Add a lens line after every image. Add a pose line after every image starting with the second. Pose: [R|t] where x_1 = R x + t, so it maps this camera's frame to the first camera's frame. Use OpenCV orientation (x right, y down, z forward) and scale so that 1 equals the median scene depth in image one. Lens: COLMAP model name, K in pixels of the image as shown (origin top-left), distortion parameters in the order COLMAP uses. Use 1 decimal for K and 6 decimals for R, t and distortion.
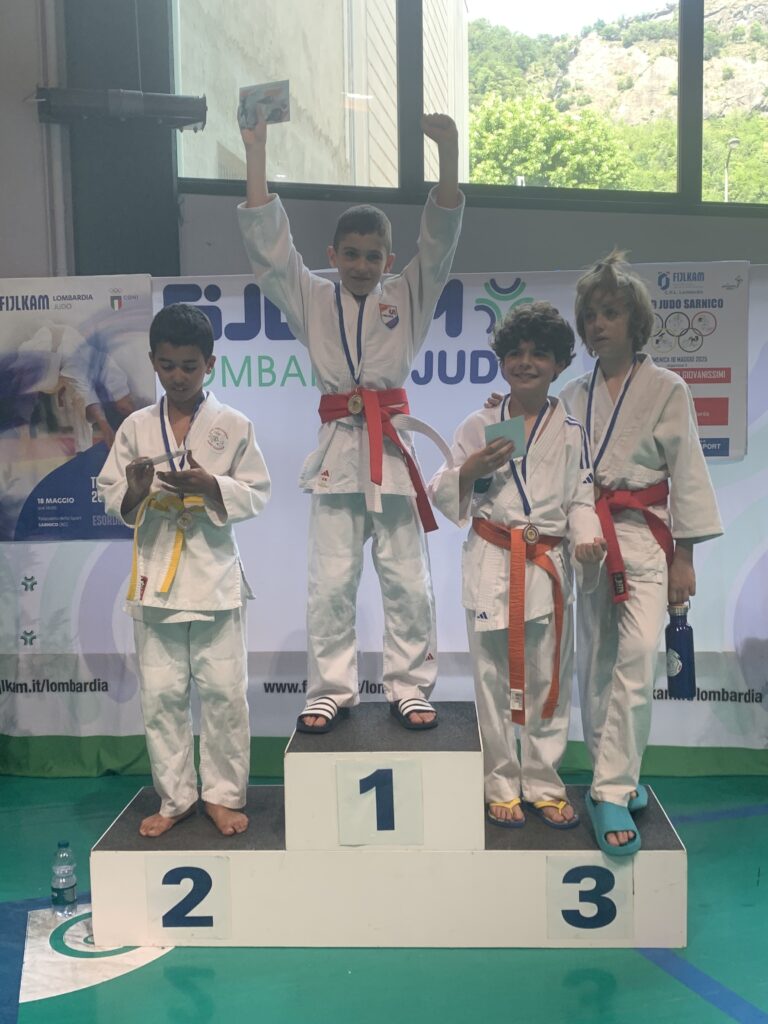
lens RADIAL K [[1109.4, 0, 403.3], [0, 1109.4, 516.7], [0, 0, 1]] dist [0.122718, -0.304315]
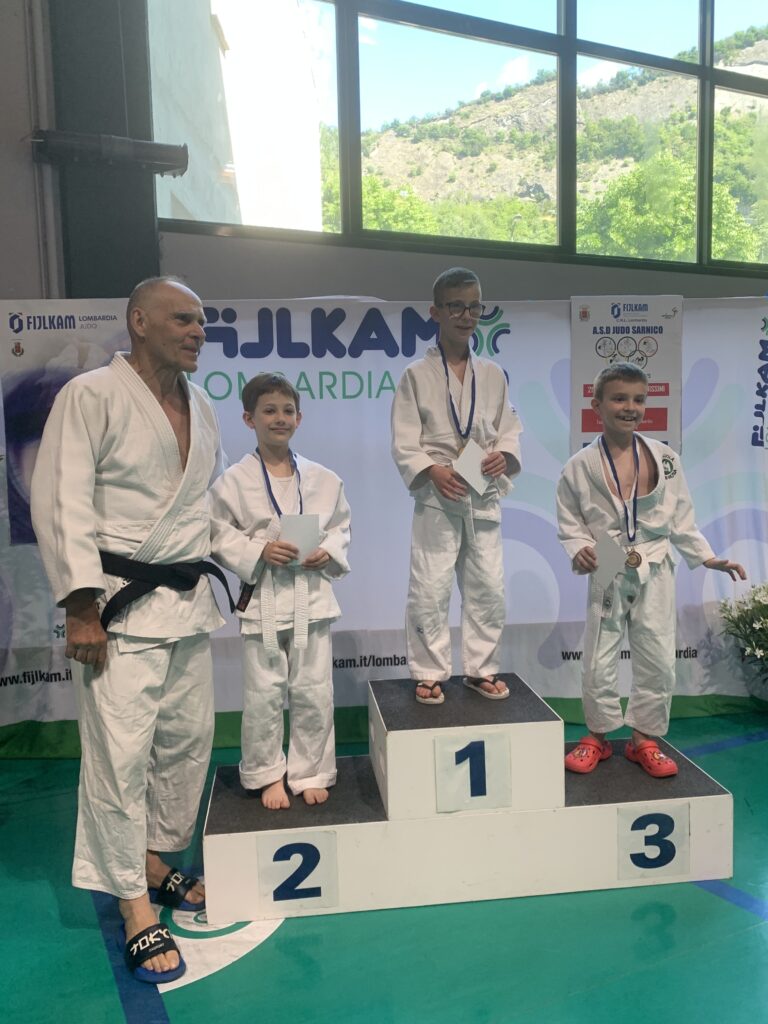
lens RADIAL K [[878.0, 0, 398.0], [0, 878.0, 511.5], [0, 0, 1]] dist [0.096655, -0.208032]
pose [[0.986035, -0.022166, 0.165056, -0.152837], [0.021792, 0.999754, 0.004074, -0.004174], [-0.165106, -0.000420, 0.986276, 0.098579]]
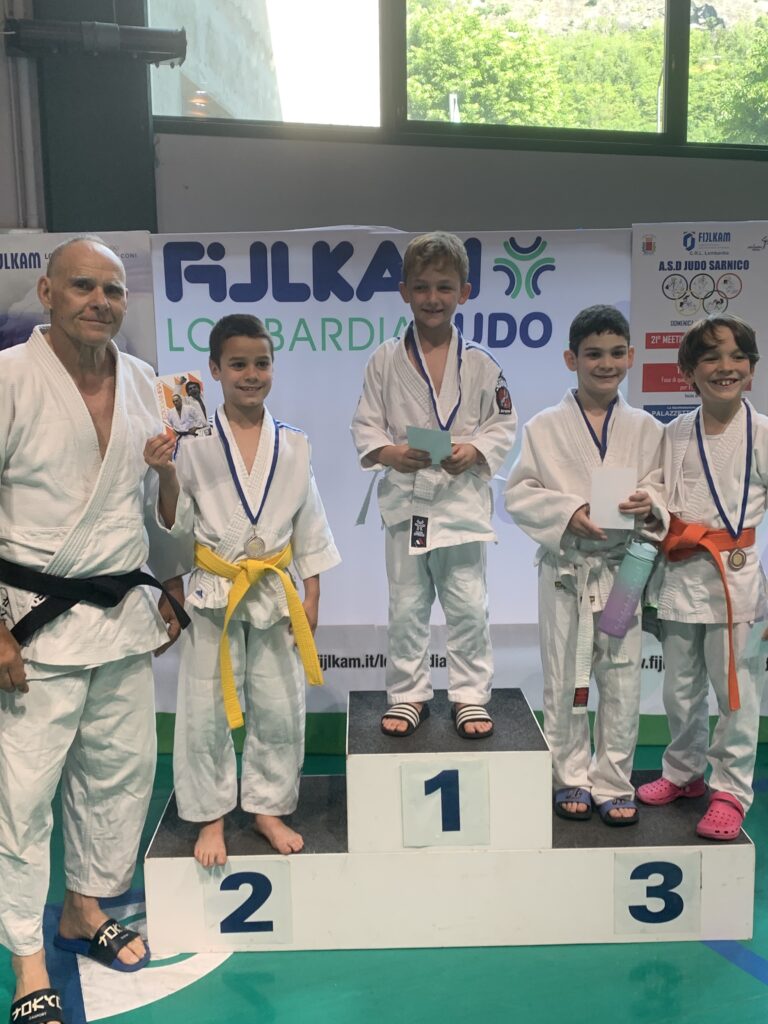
lens RADIAL K [[1119.7, 0, 384.0], [0, 1119.7, 512.0], [0, 0, 1]] dist [0.126446, -0.342369]
pose [[0.998435, -0.009546, 0.055098, -0.082727], [0.006002, 0.997923, 0.064132, -0.040102], [-0.055596, -0.063701, 0.996419, 0.026351]]
